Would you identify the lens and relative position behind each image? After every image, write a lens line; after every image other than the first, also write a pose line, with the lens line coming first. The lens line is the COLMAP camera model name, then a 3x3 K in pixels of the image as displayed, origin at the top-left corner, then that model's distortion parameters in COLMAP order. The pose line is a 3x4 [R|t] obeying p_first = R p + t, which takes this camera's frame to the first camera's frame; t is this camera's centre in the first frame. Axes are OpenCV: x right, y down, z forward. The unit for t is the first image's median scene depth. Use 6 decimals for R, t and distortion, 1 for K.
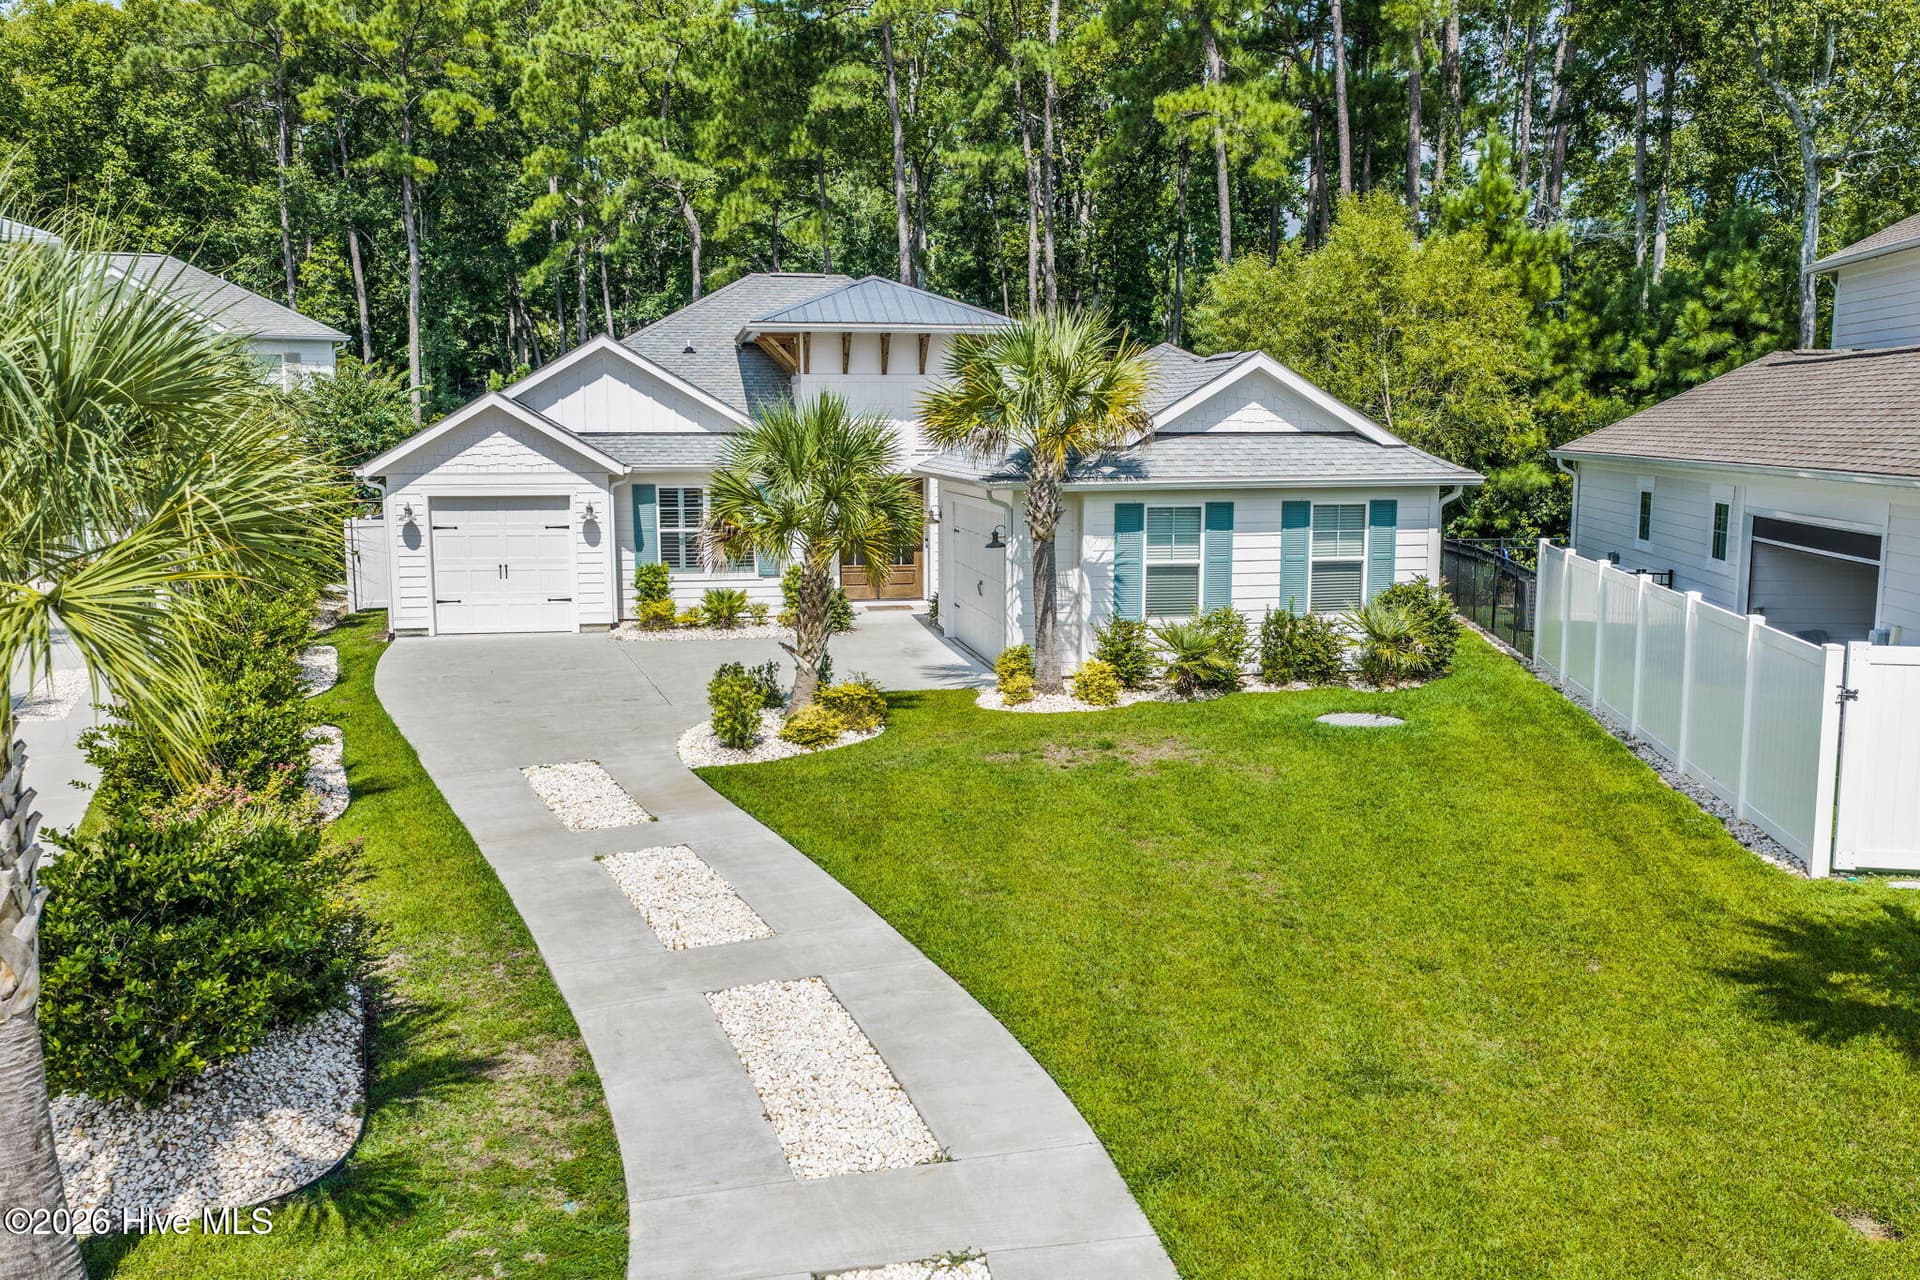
lens RADIAL K [[1593.0, 0, 1016.6], [0, 1593.0, 665.1], [0, 0, 1]] dist [0.025498, -0.058340]
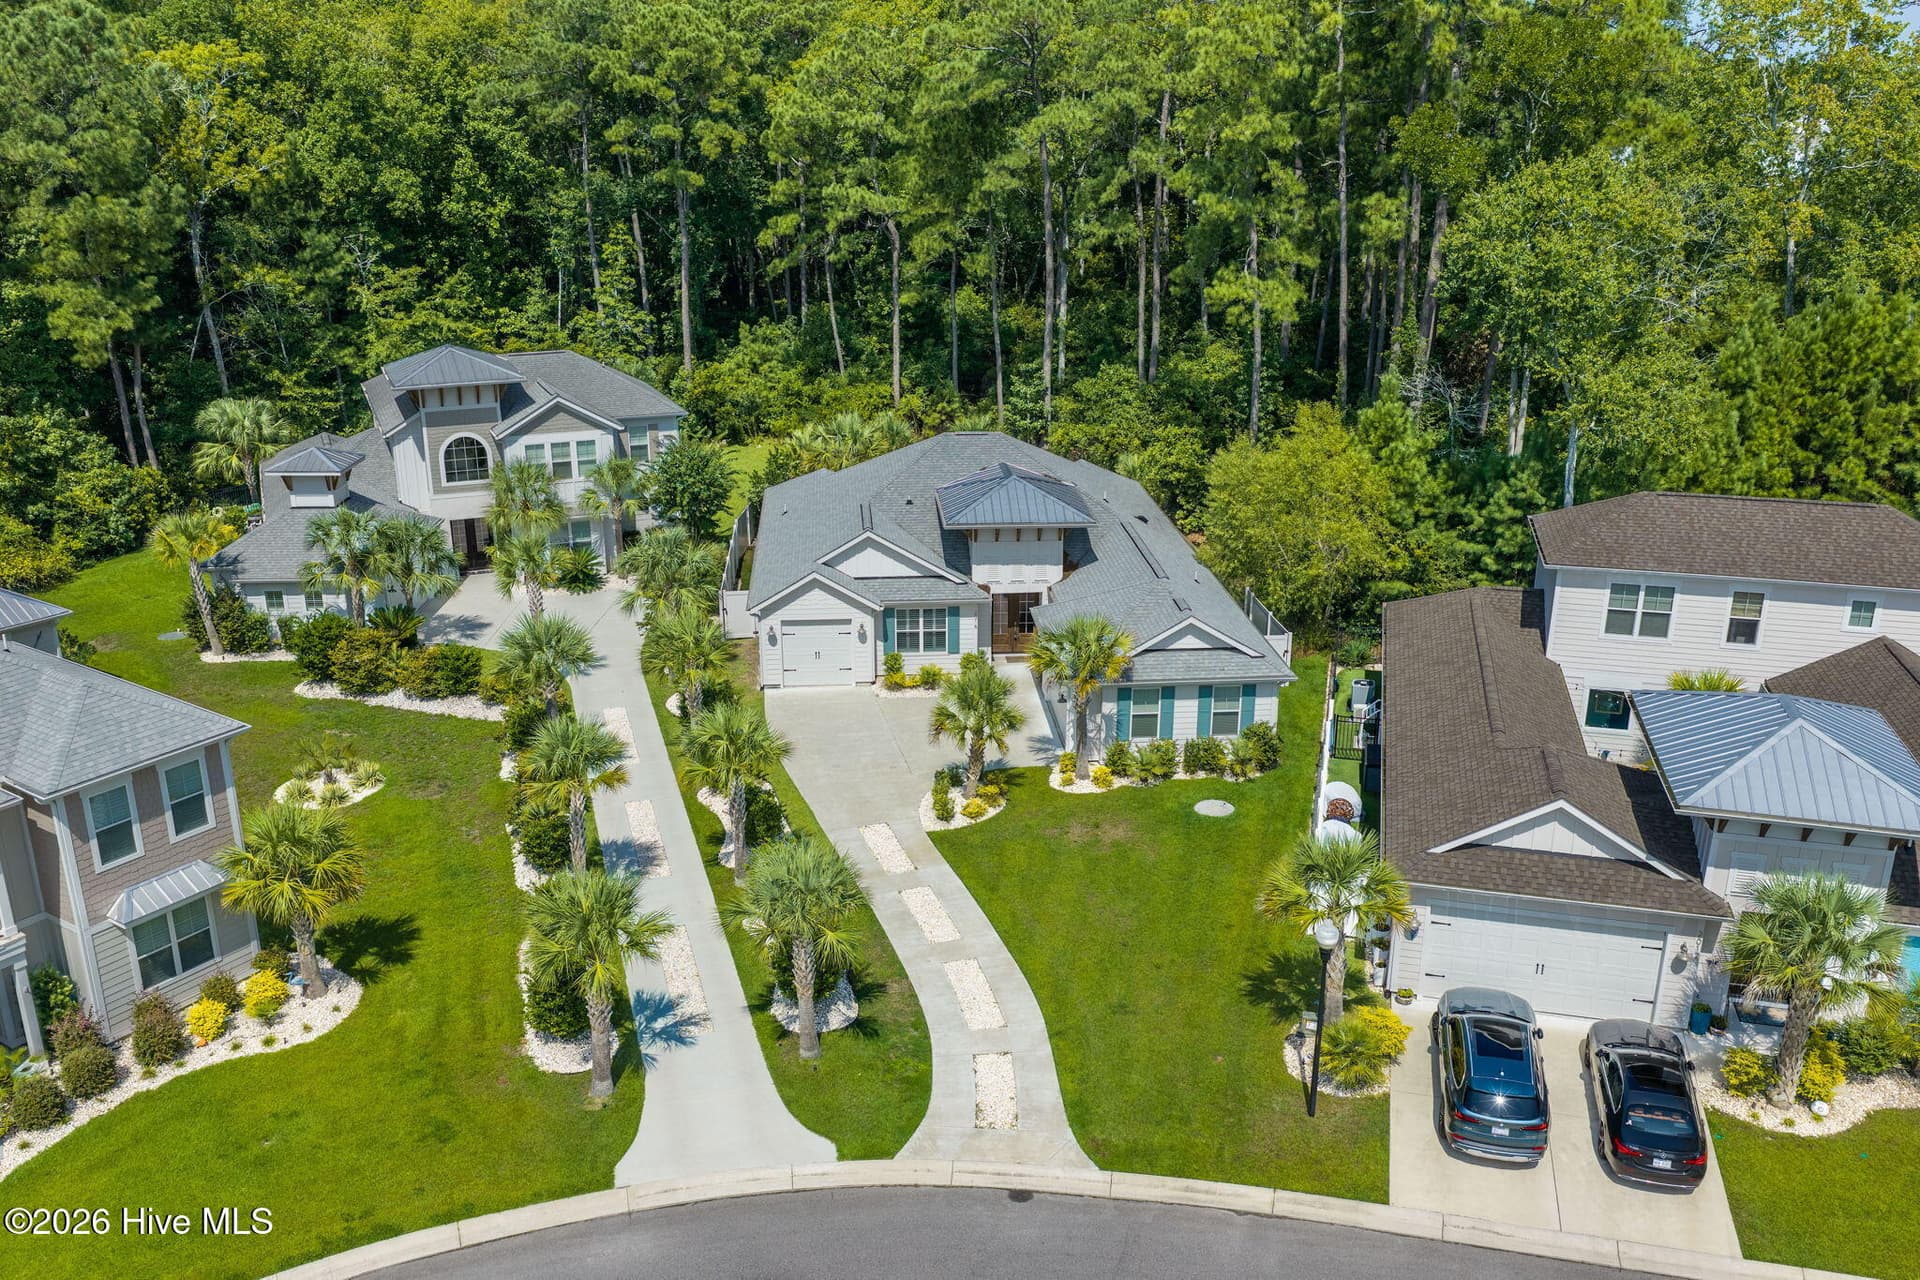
lens RADIAL K [[1593.0, 0, 1016.6], [0, 1593.0, 665.1], [0, 0, 1]] dist [0.025498, -0.058340]
pose [[0.994392, 0.038127, -0.098645, 0.108200], [-0.018696, 0.981439, 0.190861, -0.424998], [0.104091, -0.187947, 0.976648, -0.864885]]
